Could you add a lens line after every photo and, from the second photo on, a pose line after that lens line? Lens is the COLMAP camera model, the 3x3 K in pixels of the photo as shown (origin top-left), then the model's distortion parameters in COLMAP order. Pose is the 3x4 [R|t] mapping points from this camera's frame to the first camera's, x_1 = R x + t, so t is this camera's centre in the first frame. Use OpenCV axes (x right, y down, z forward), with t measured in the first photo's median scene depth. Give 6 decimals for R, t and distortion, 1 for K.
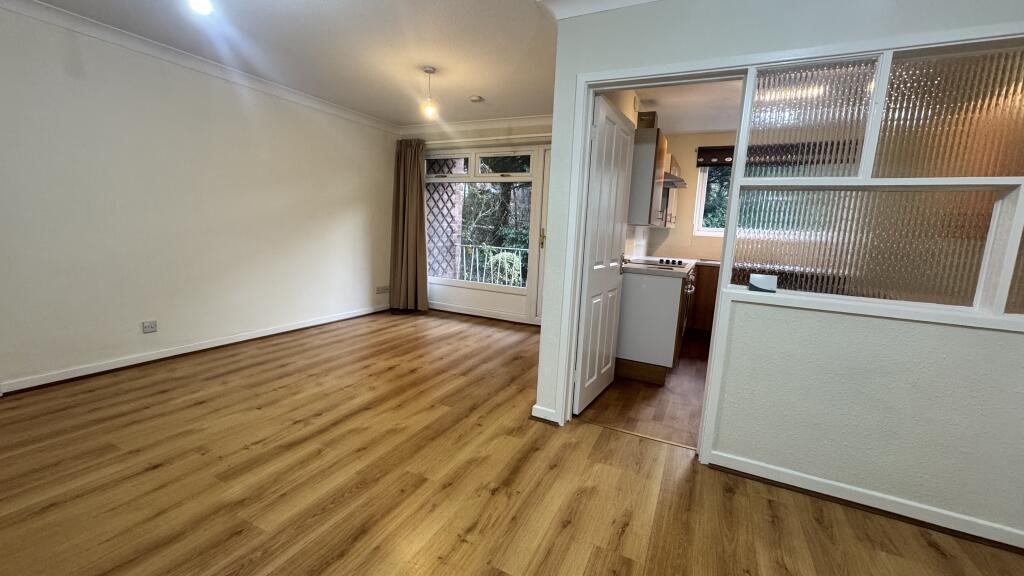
lens RADIAL K [[410.2, 0, 512.0], [0, 410.2, 288.0], [0, 0, 1]] dist [0.001568, 0.000191]
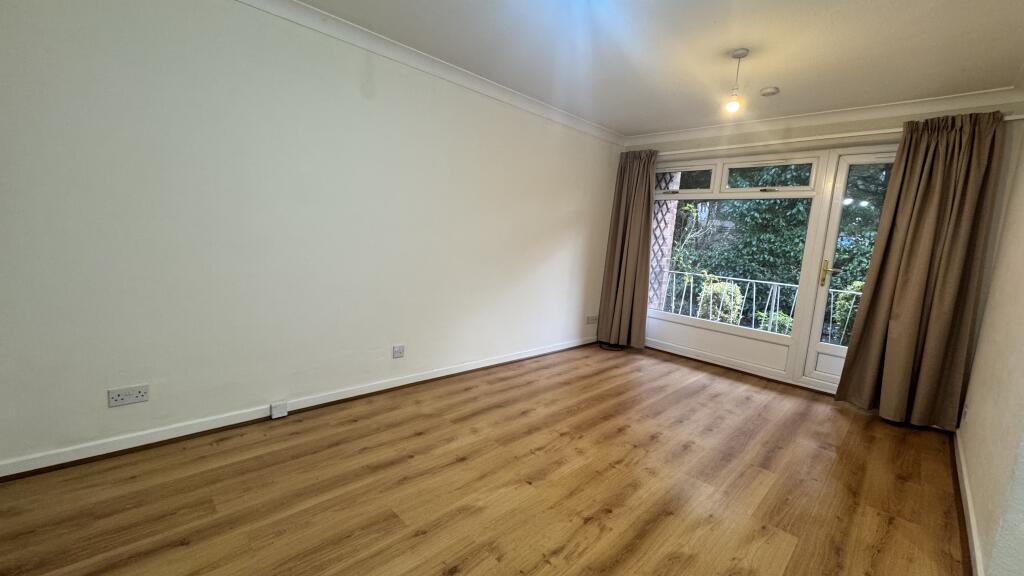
lens RADIAL K [[409.8, 0, 512.0], [0, 409.8, 288.0], [0, 0, 1]] dist [-0.000875, 0.000090]
pose [[0.942633, 0.061617, -0.328095, -0.267737], [-0.073783, 0.996967, -0.024750, -0.041656], [0.325575, 0.047538, 0.944320, 0.141432]]
